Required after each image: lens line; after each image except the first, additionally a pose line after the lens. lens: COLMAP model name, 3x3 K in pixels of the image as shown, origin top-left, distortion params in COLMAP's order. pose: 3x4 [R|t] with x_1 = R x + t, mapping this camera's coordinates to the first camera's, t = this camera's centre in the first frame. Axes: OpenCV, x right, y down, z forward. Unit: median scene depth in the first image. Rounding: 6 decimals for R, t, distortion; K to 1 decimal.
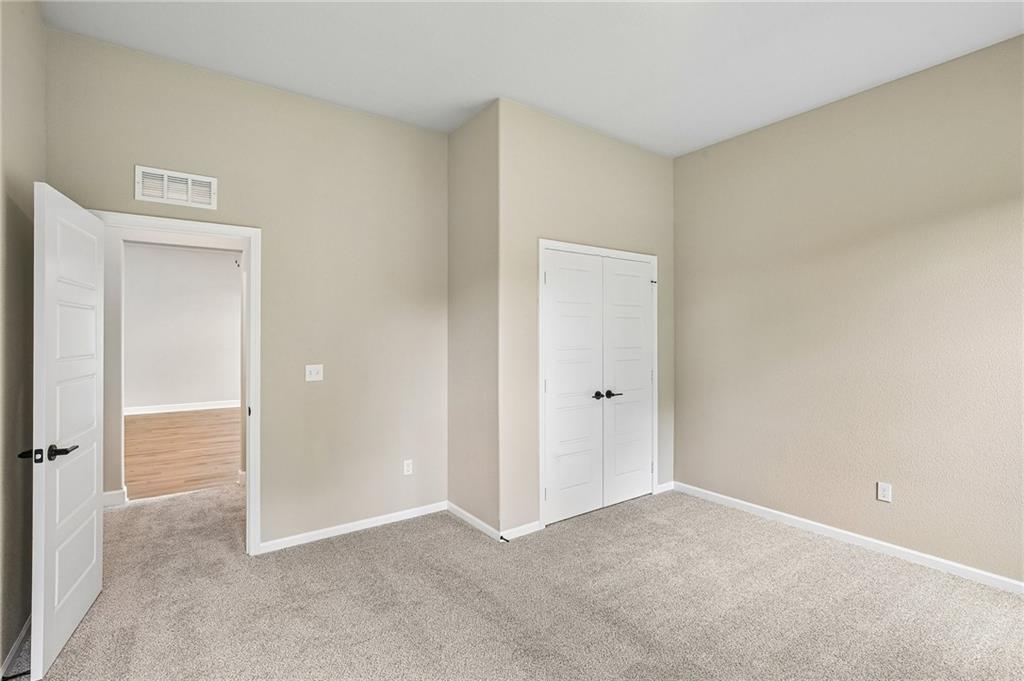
lens RADIAL K [[473.4, 0, 508.3], [0, 473.4, 335.4], [0, 0, 1]] dist [-0.016296, 0.003693]
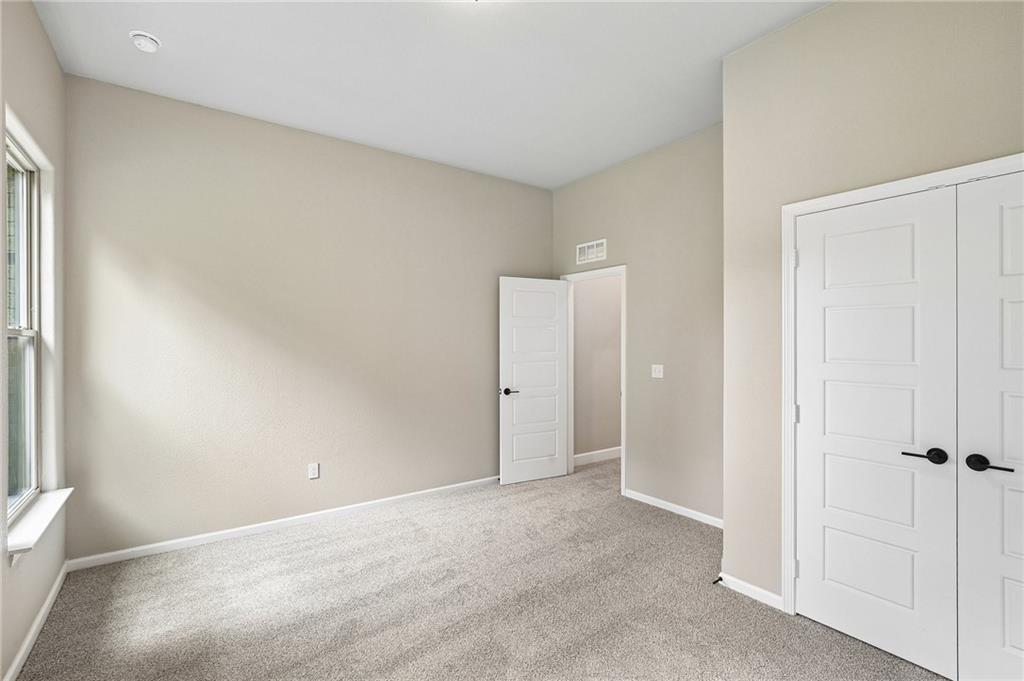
lens RADIAL K [[473.4, 0, 515.8], [0, 473.4, 342.9], [0, 0, 1]] dist [-0.016296, 0.003693]
pose [[0.005948, 0.005822, -0.999965, 0.941325], [0.001516, 0.999982, 0.005831, -0.003076], [0.999981, -0.001550, 0.005939, 0.708556]]
